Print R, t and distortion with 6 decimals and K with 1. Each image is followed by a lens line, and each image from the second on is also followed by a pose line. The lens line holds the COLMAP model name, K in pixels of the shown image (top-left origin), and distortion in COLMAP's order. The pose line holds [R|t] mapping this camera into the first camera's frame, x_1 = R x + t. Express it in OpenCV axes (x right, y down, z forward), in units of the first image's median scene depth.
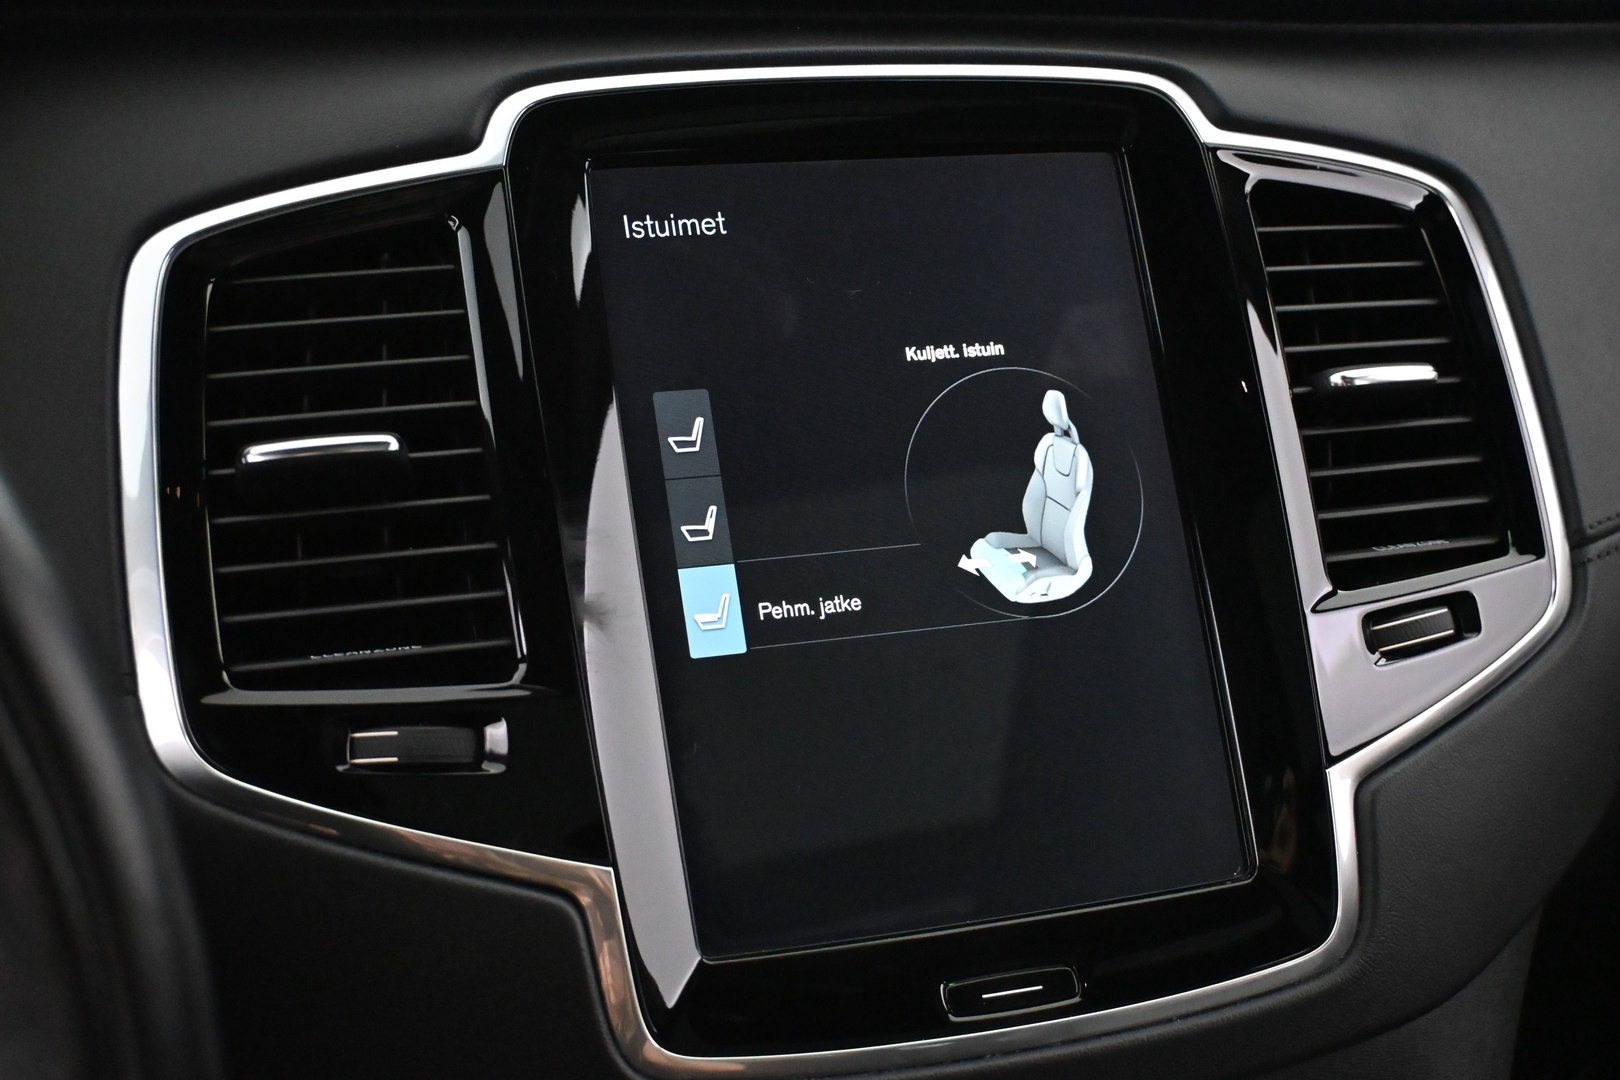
lens RADIAL K [[2187.8, 0, 810.0], [0, 2187.8, 540.0], [0, 0, 1]] dist [0.023394, 0.012376]
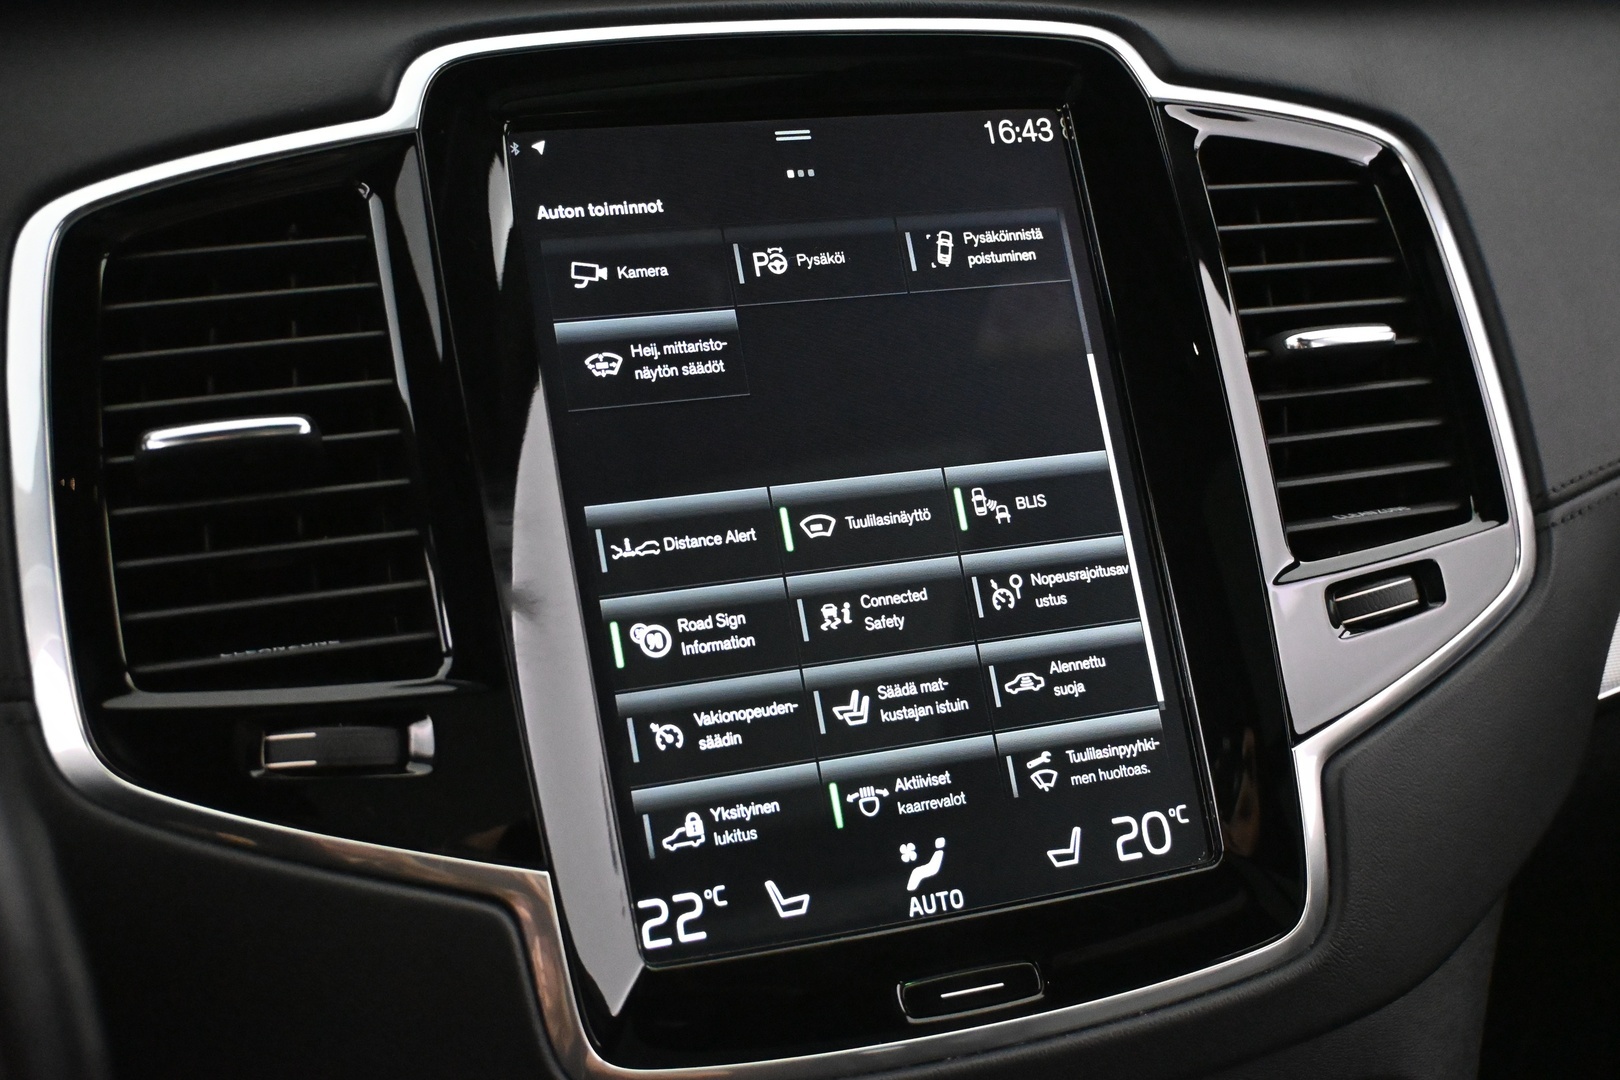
lens RADIAL K [[2175.1, 0, 810.0], [0, 2175.1, 540.0], [0, 0, 1]] dist [0.008675, 0.028532]
pose [[0.999205, -0.020327, 0.034310, -0.006213], [0.020002, 0.999752, 0.009800, -0.000039], [-0.034500, -0.009106, 0.999363, 0.054811]]
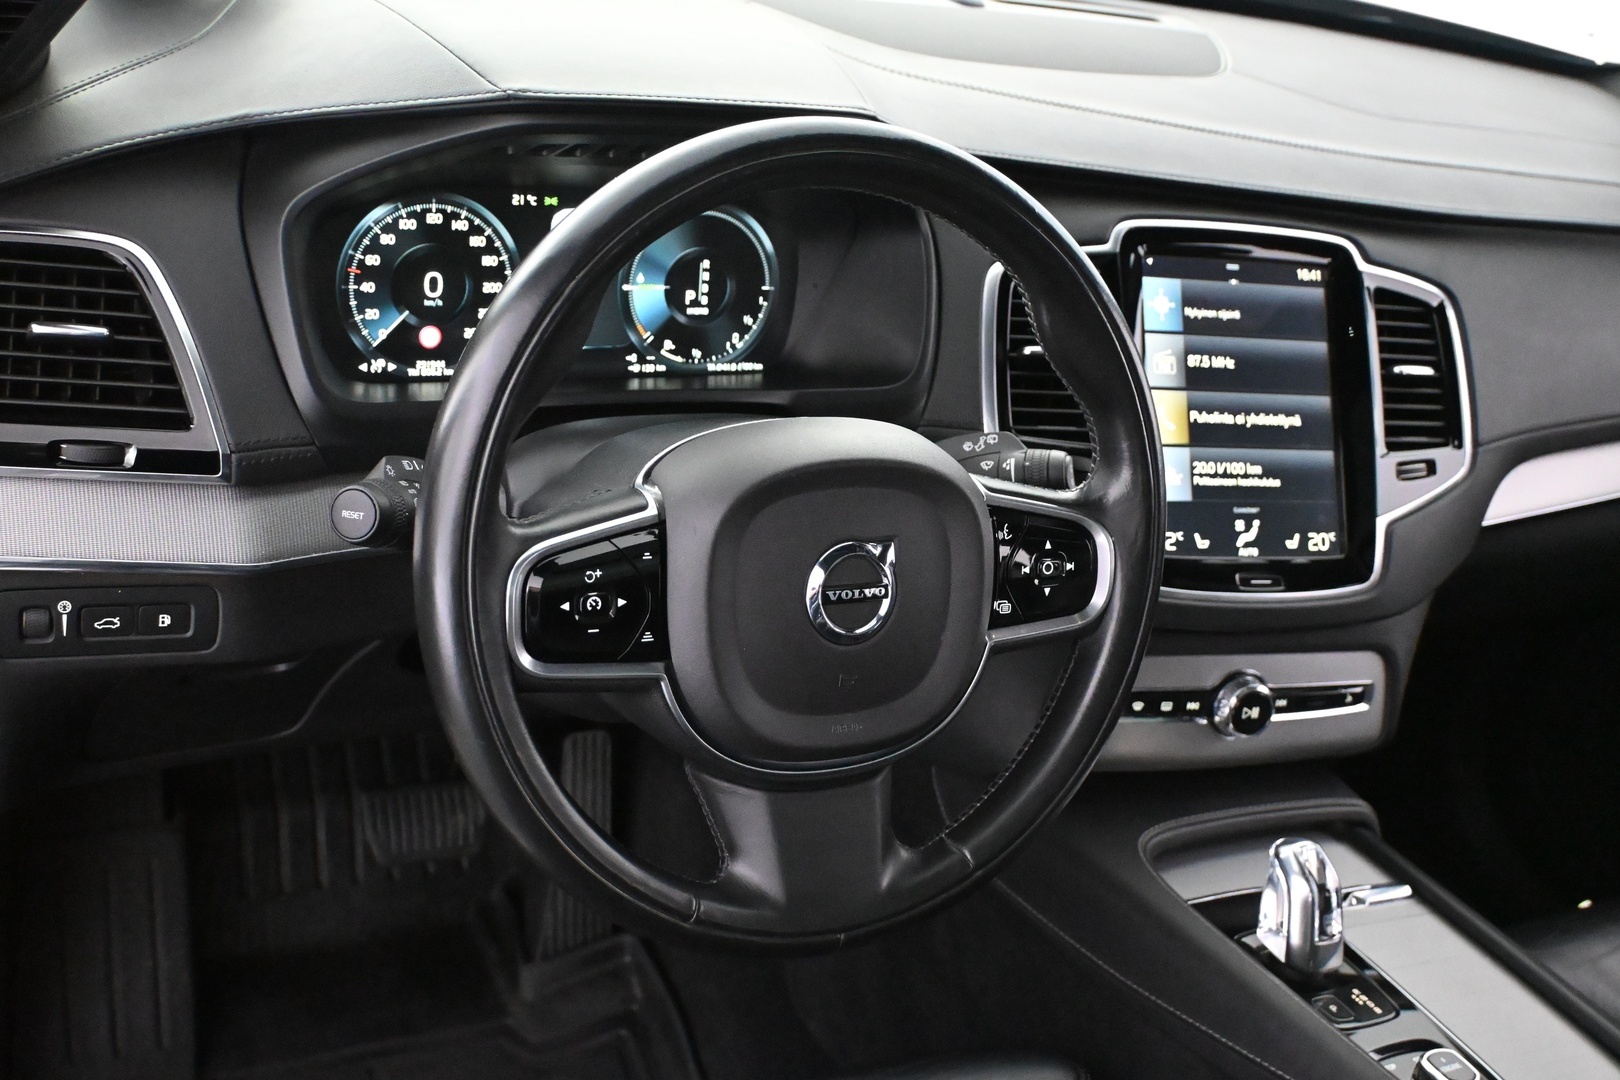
lens RADIAL K [[1794.4, 0, 810.1], [0, 1794.4, 564.7], [0, 0, 1]] dist [0.087717, 0.004118]
pose [[0.988927, 0.120135, 0.087129, -0.616024], [-0.126909, 0.988930, 0.076888, 0.078632], [-0.076928, -0.087094, 0.993225, -1.102883]]
